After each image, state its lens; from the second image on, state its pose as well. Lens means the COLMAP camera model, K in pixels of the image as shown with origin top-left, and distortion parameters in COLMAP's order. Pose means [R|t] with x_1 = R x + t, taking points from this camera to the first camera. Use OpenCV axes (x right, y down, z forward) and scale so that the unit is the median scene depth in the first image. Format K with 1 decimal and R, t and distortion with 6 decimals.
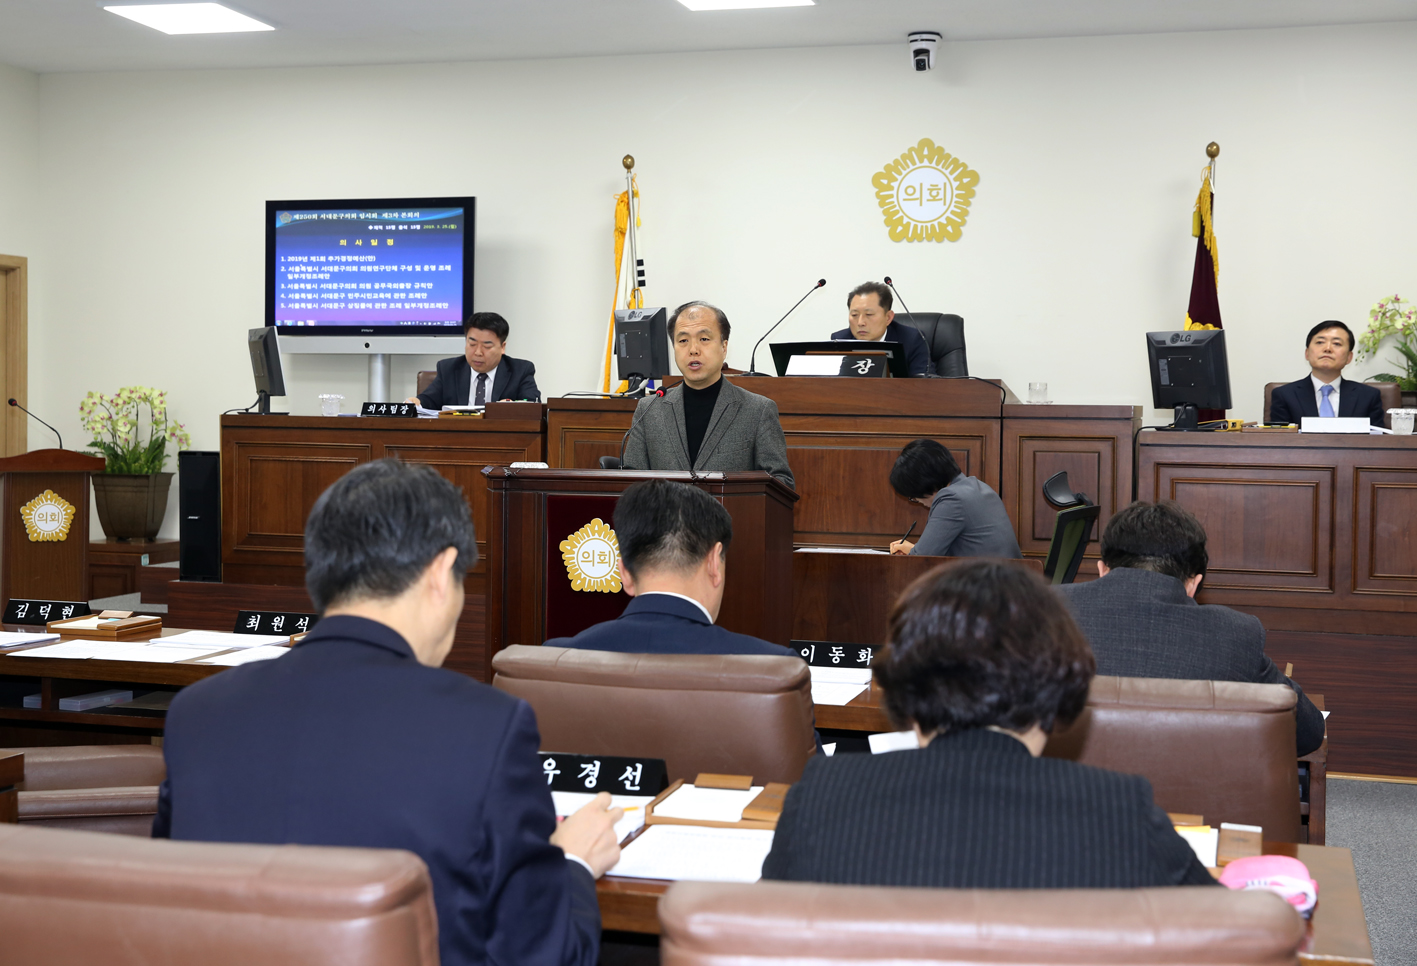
lens RADIAL K [[1949.8, 0, 705.7], [0, 1949.8, 450.6], [0, 0, 1]] dist [0.075018, 0.000000]
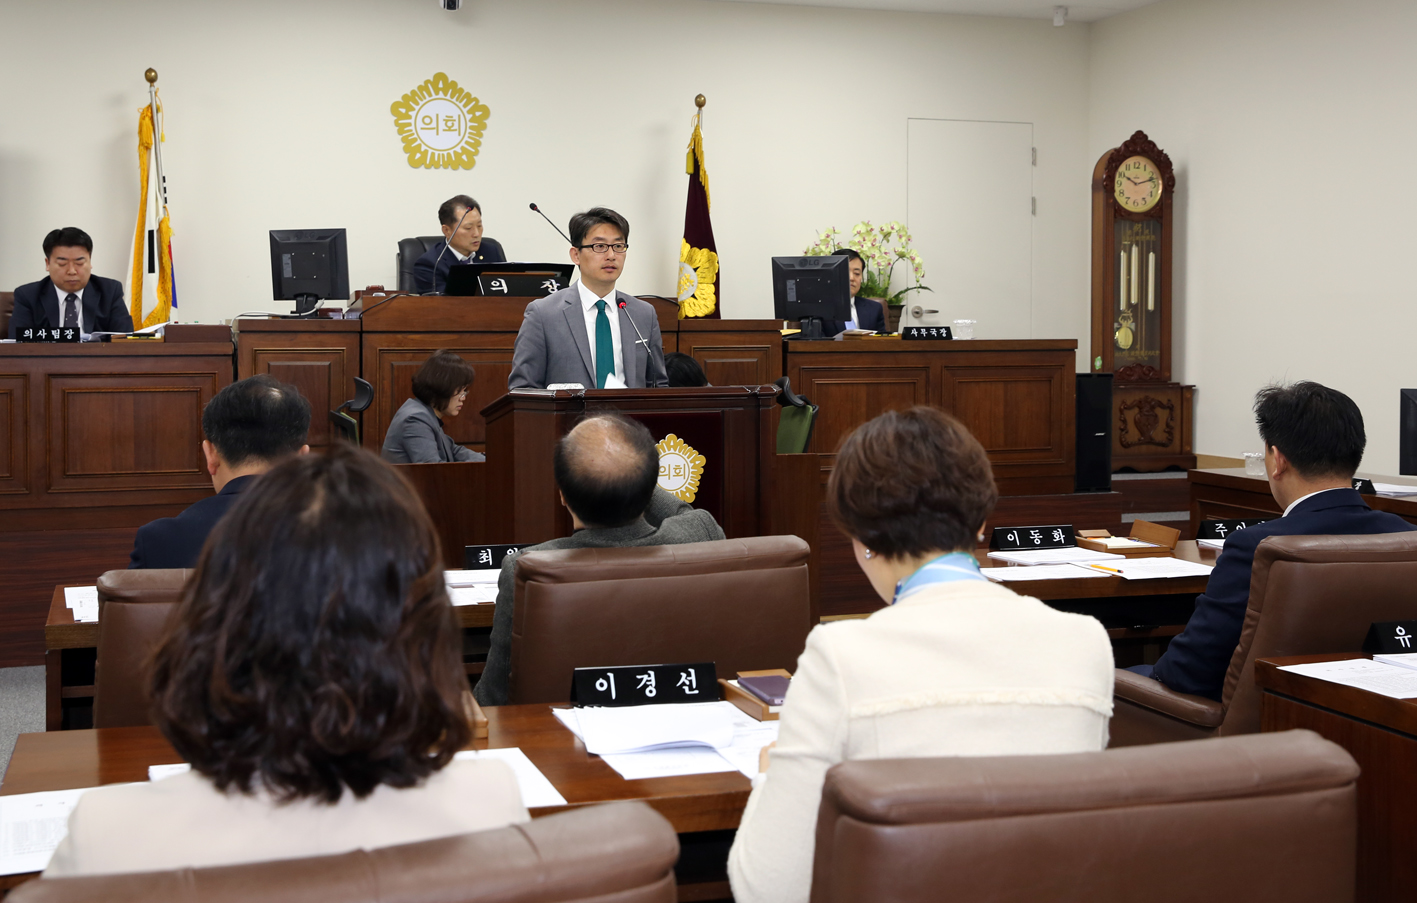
lens RADIAL K [[1808.0, 0, 686.8], [0, 1808.0, 352.6], [0, 0, 1]] dist [0.052713, 0.000000]
pose [[0.824656, -0.024578, 0.565100, -0.361628], [0.025143, 0.999661, 0.006786, -0.009659], [-0.565075, 0.008612, 0.824994, 0.108924]]
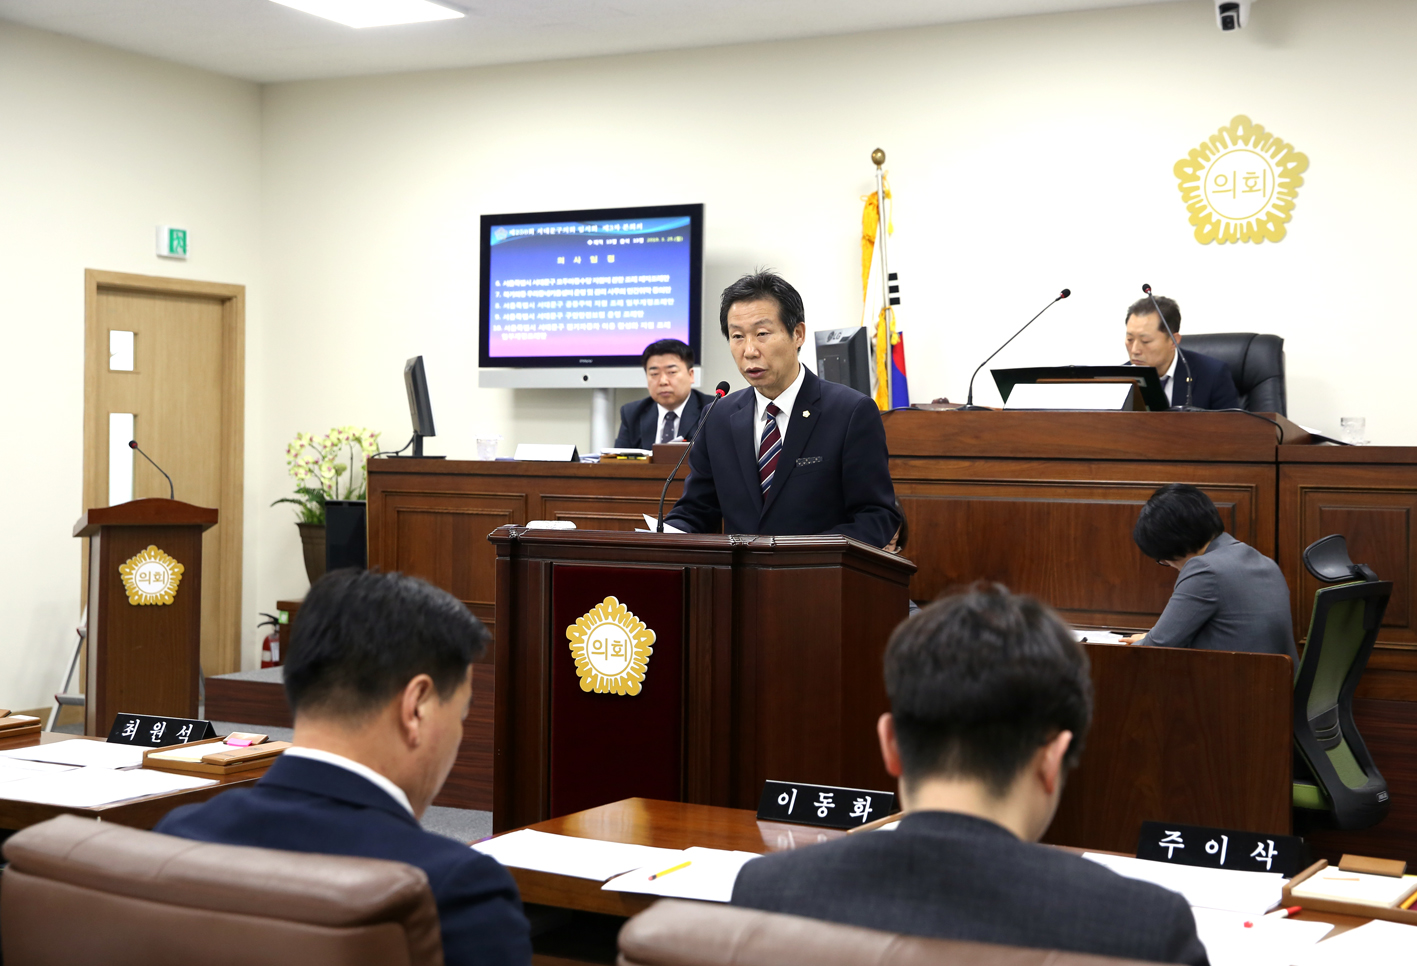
lens RADIAL K [[2063.3, 0, 760.0], [0, 2063.3, 443.7], [0, 0, 1]] dist [0.084583, 0.000000]
pose [[0.979108, -0.000819, -0.203341, 0.097881], [-0.004304, 0.999684, -0.024752, -0.002916], [0.203298, 0.025110, 0.978795, 0.135291]]
